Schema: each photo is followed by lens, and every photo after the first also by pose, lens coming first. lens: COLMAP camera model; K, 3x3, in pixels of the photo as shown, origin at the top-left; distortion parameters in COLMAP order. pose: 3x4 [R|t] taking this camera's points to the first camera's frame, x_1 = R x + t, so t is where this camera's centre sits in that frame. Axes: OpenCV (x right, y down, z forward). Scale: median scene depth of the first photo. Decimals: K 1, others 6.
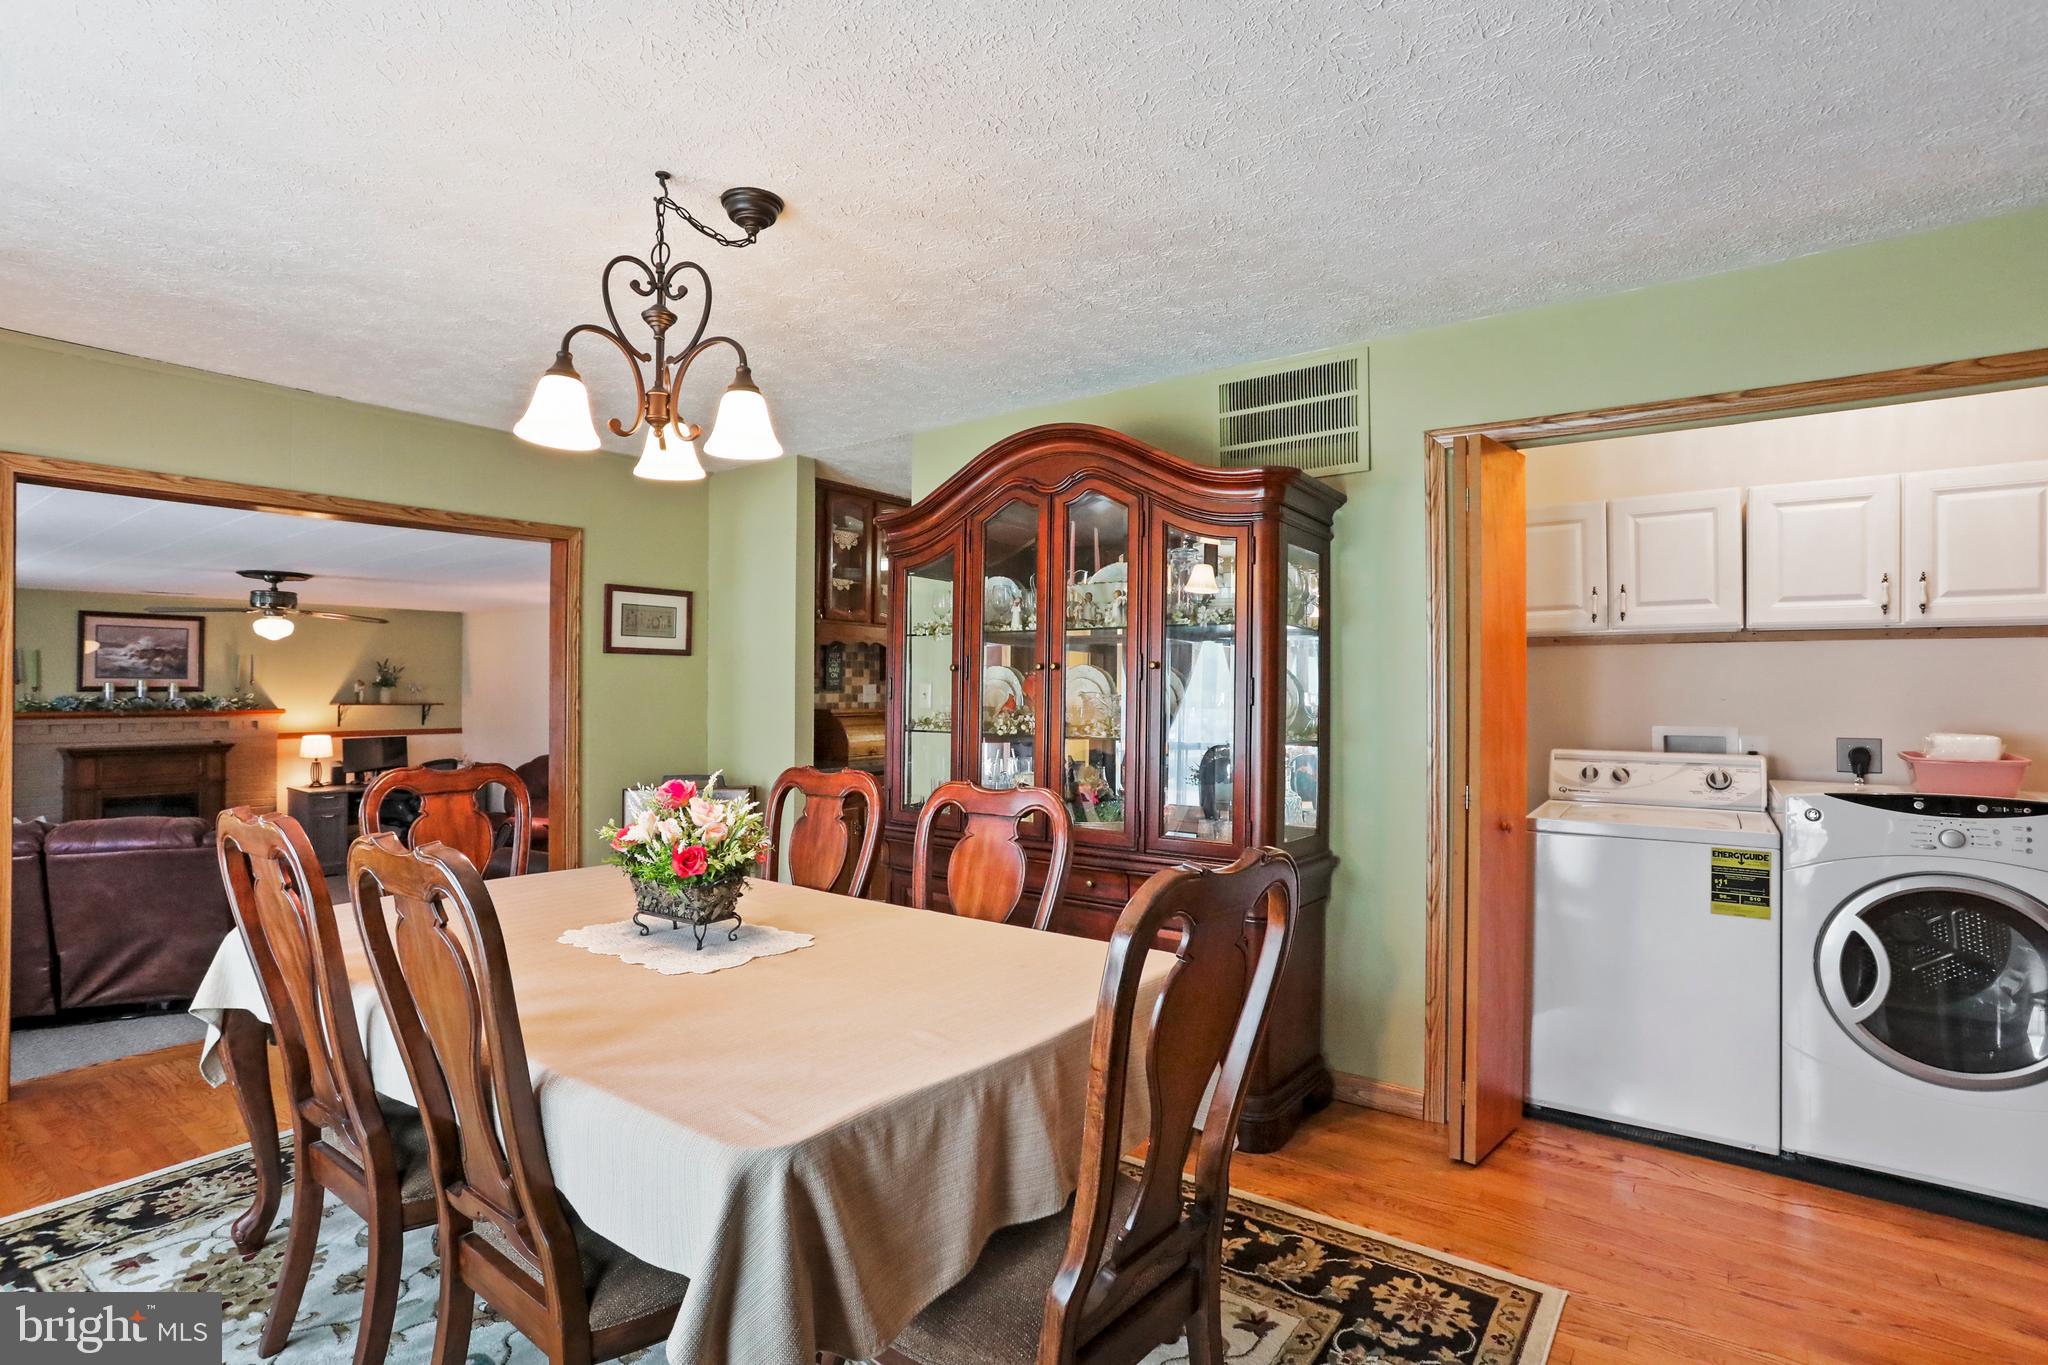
lens RADIAL K [[991.2, 0, 1034.9], [0, 991.2, 673.6], [0, 0, 1]] dist [-0.023213, 0.006877]
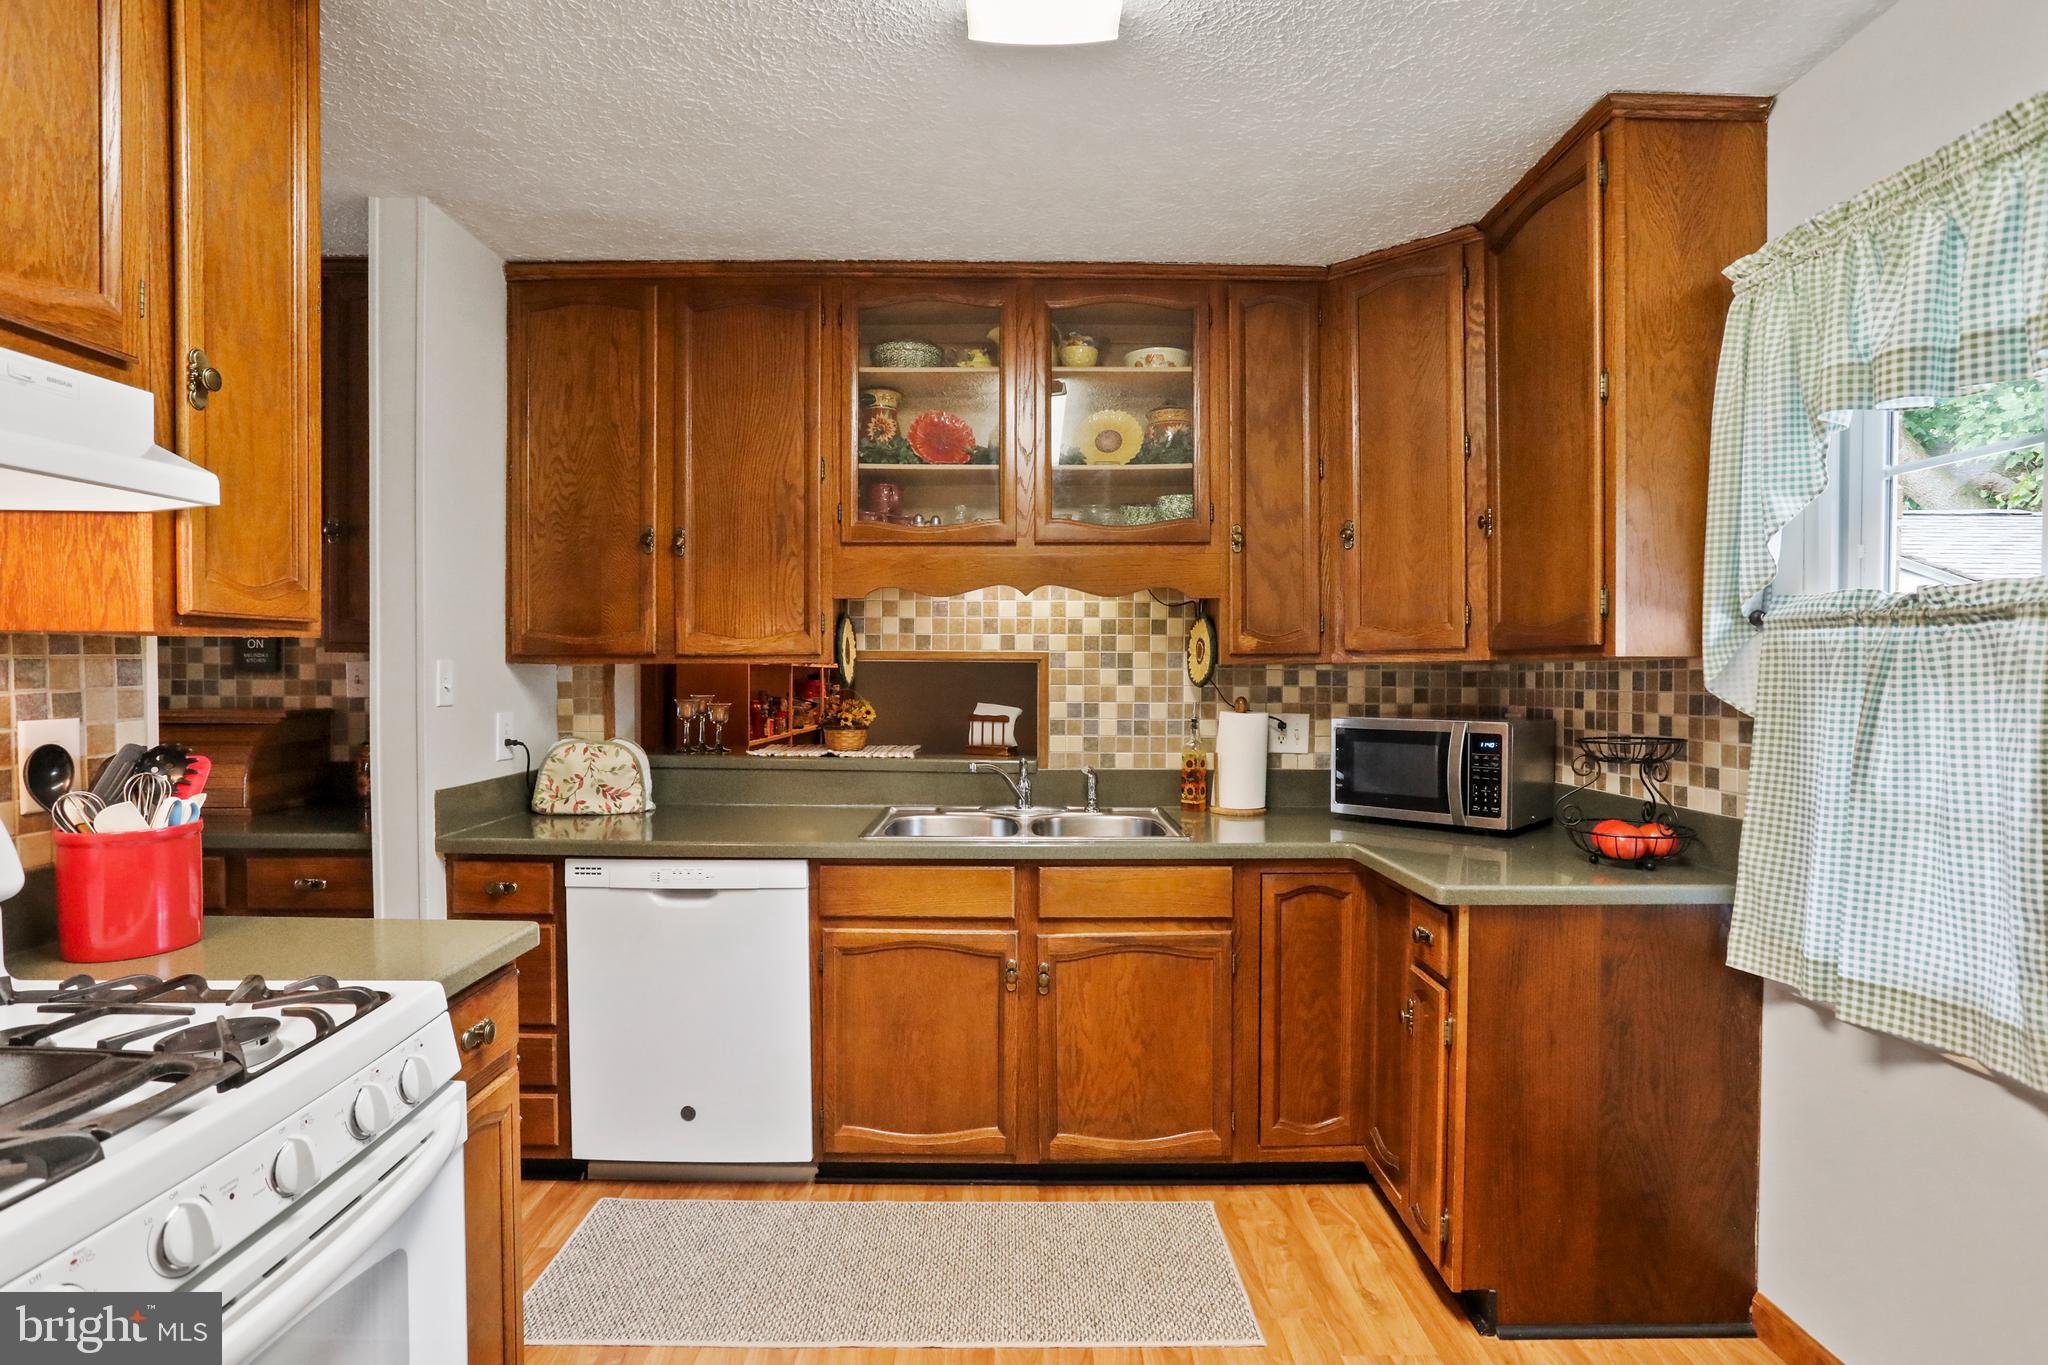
lens RADIAL K [[991.2, 0, 1034.7], [0, 991.2, 678.7], [0, 0, 1]] dist [-0.023213, 0.006877]
pose [[0.588086, 0.004190, -0.808787, 0.437669], [0.010311, 0.999866, 0.012677, 0.017302], [0.808733, -0.015794, 0.587964, 0.998454]]
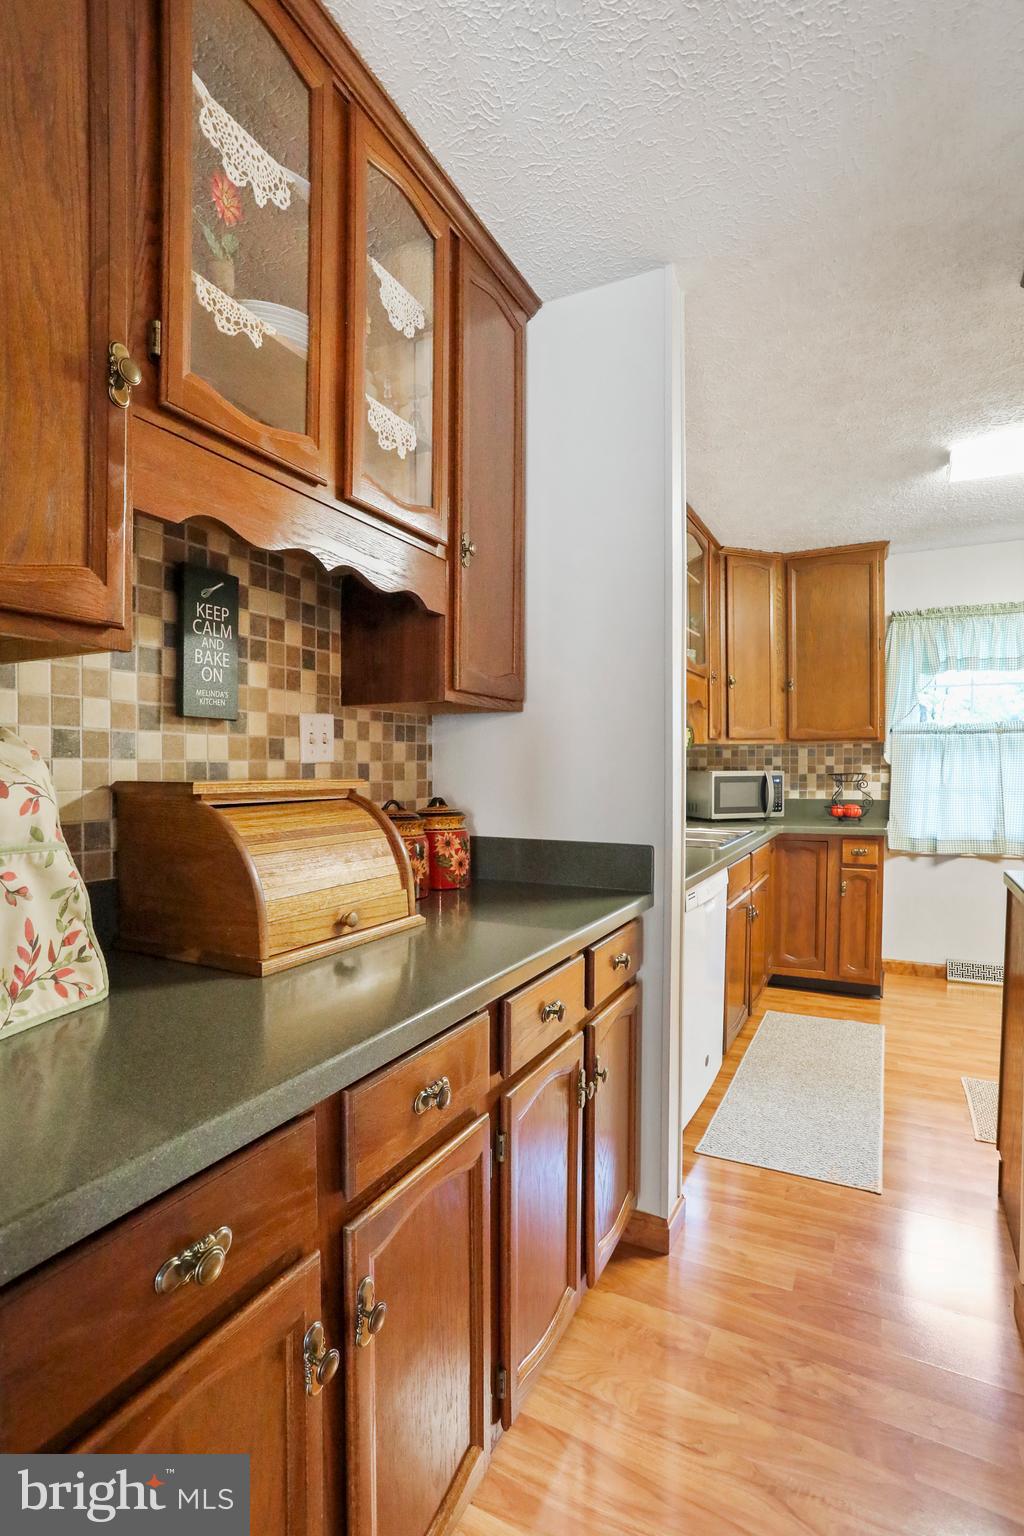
lens RADIAL K [[743.4, 0, 519.4], [0, 743.4, 776.7], [0, 0, 1]] dist [-0.023213, 0.006877]
pose [[0.988445, -0.008181, 0.151358, -0.136656], [0.003906, 0.999586, 0.028516, 0.027157], [-0.151528, -0.027595, 0.988068, 0.727051]]
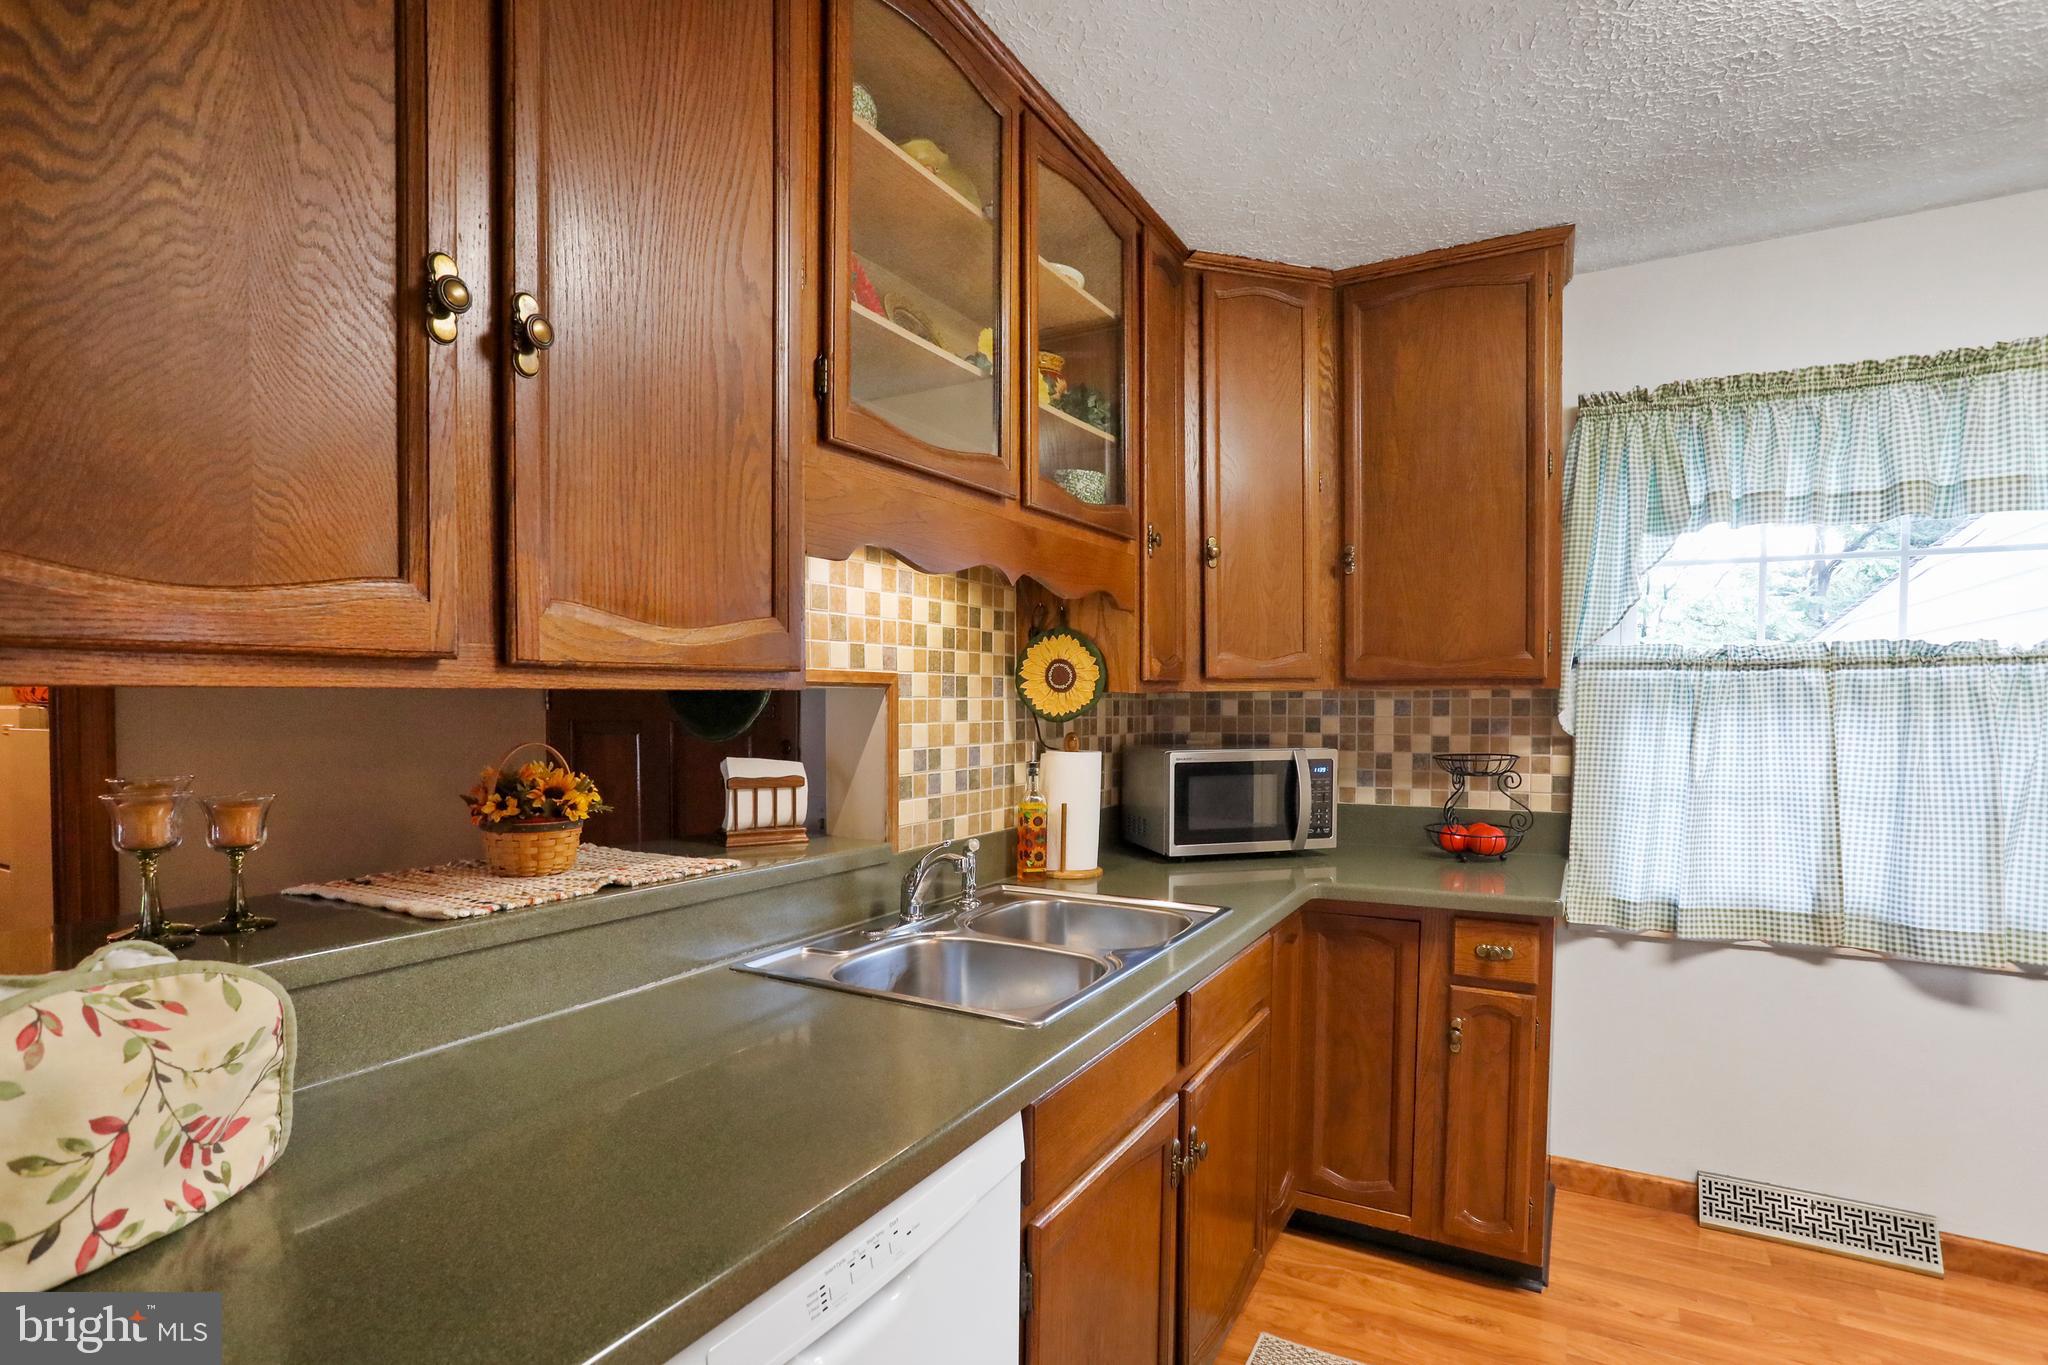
lens RADIAL K [[991.2, 0, 1021.8], [0, 991.2, 725.0], [0, 0, 1]] dist [-0.023213, 0.006877]
pose [[0.994911, -0.006548, 0.100543, 0.039926], [0.002554, 0.999204, 0.039803, 0.014503], [-0.100724, -0.039344, 0.994136, 0.971579]]
